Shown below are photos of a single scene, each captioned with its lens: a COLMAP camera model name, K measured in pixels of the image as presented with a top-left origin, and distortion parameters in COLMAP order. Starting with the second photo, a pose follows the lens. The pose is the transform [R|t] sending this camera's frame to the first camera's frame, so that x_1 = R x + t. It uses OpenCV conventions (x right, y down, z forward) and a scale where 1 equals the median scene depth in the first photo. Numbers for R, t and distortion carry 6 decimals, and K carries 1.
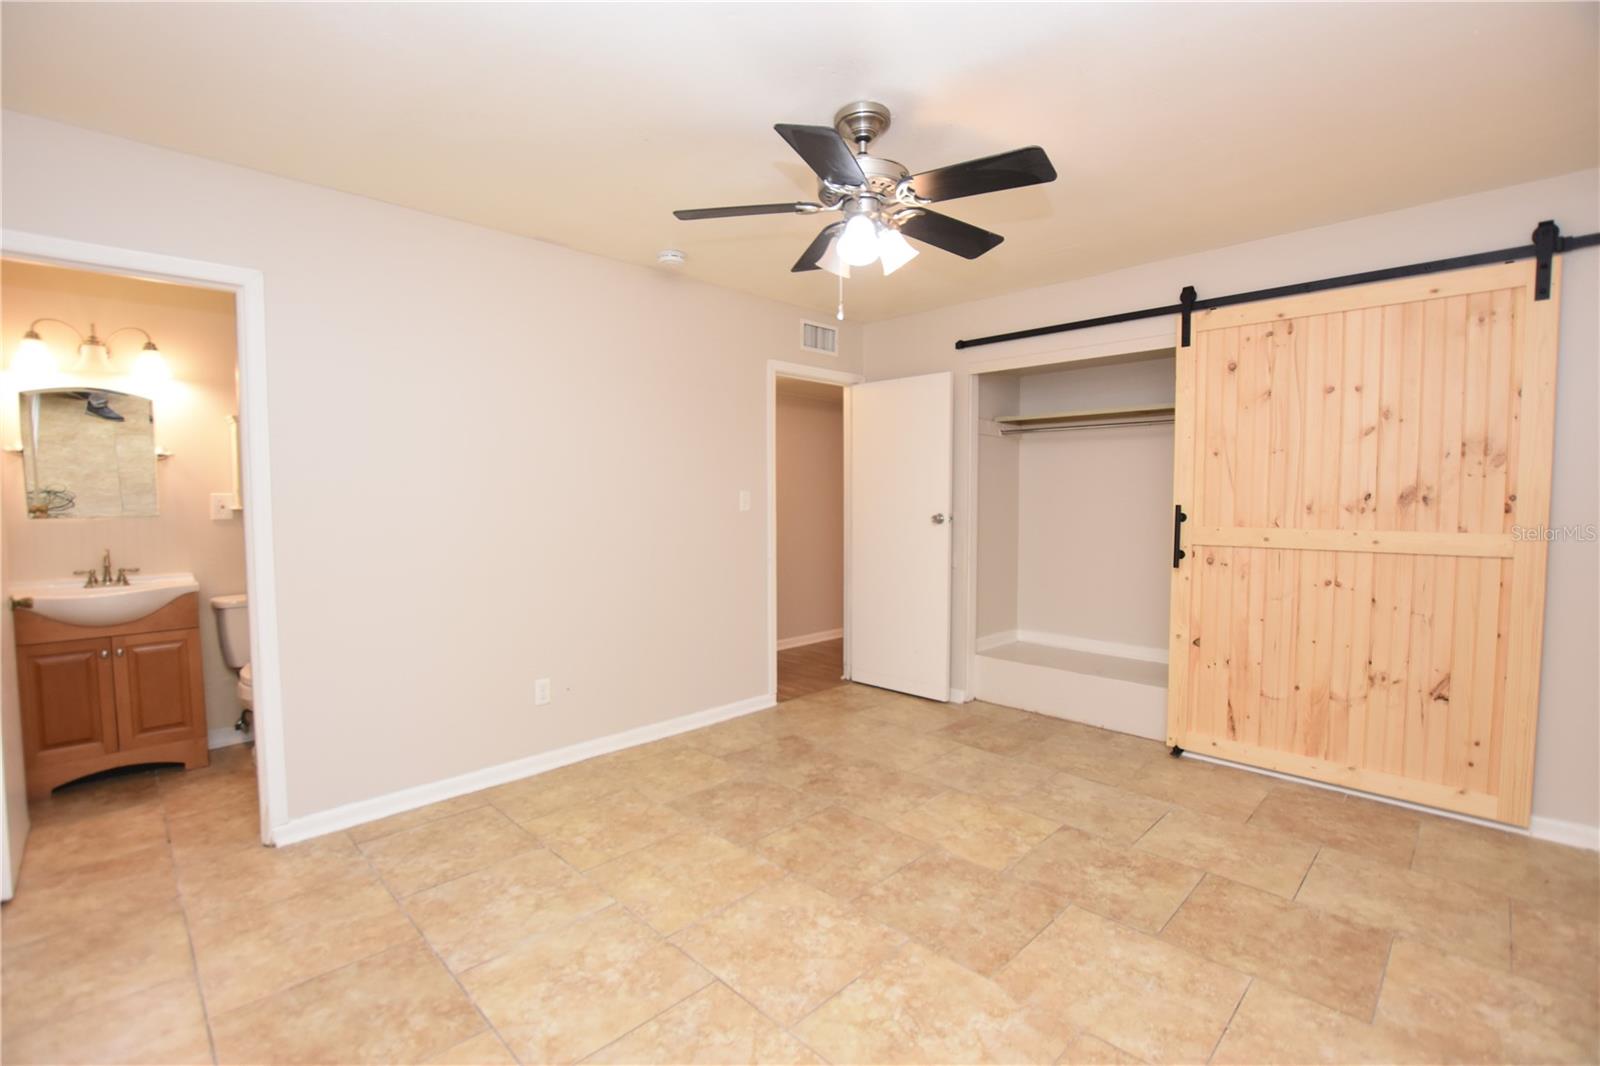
lens RADIAL K [[714.5, 0, 800.0], [0, 714.5, 532.3], [0, 0, 1]] dist [-0.032422, 0.005658]
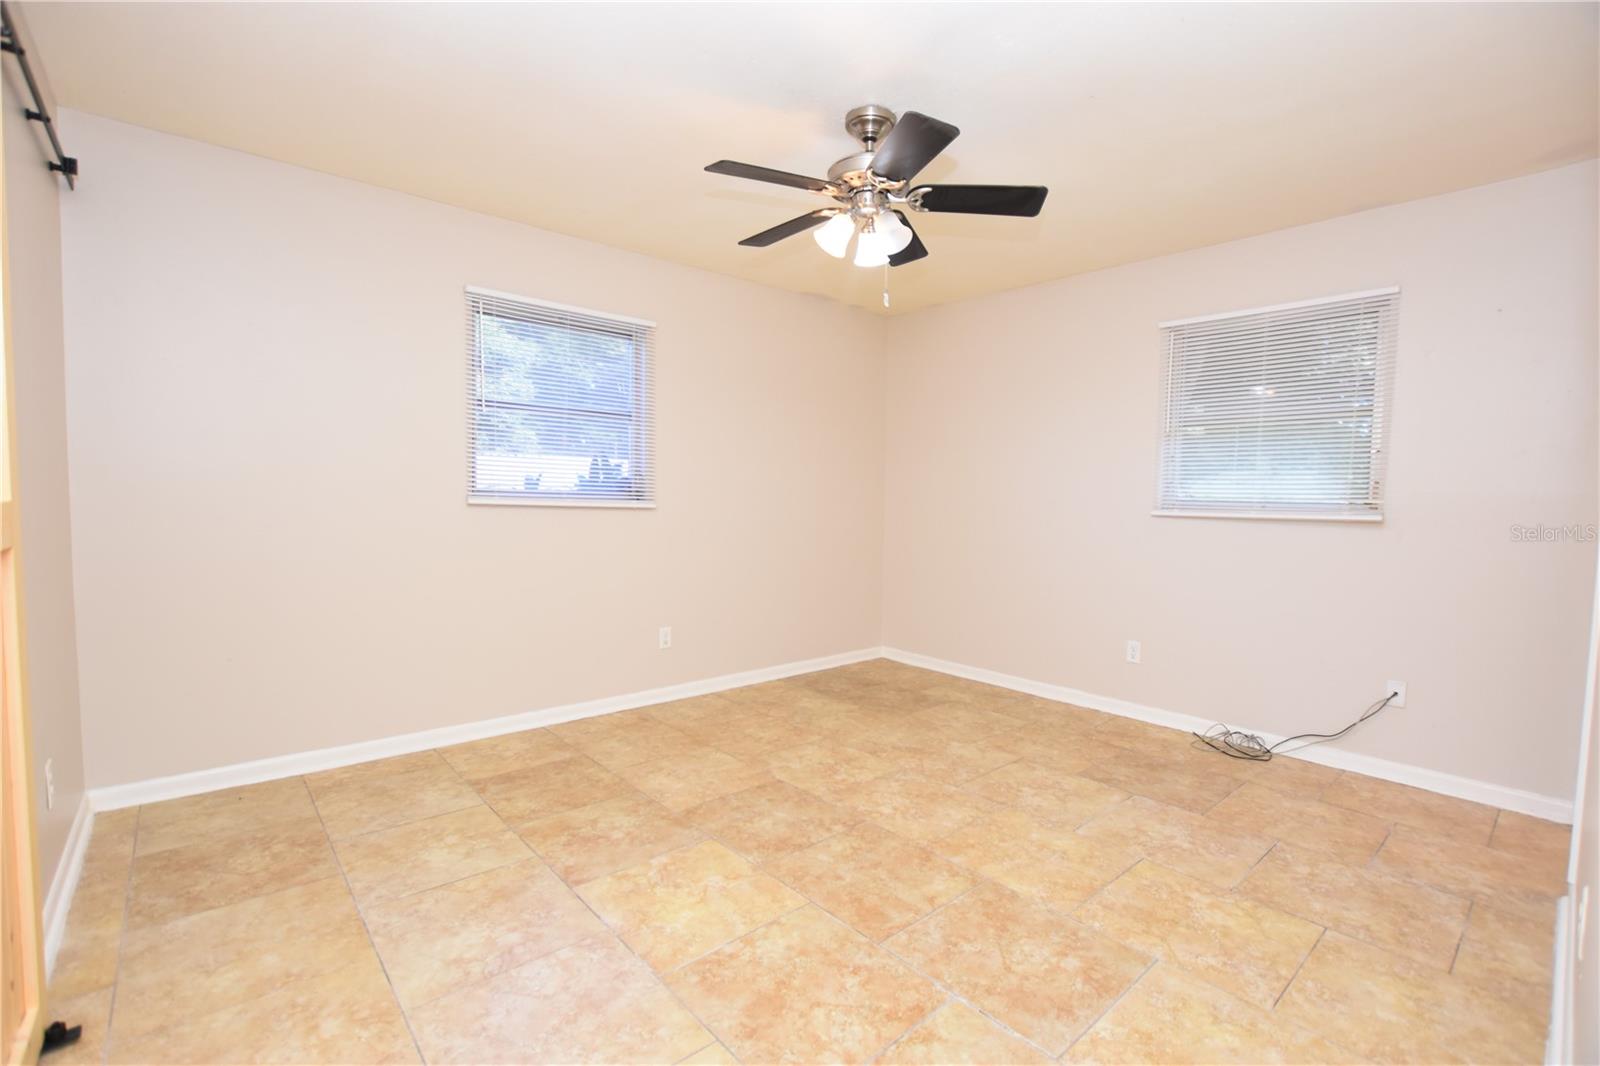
lens RADIAL K [[714.5, 0, 799.4], [0, 714.5, 537.6], [0, 0, 1]] dist [-0.032422, 0.005658]
pose [[-0.997573, -0.020333, 0.066598, 0.100044], [-0.012812, 0.993685, 0.111468, -0.052037], [-0.068444, 0.110344, -0.991534, 1.924915]]
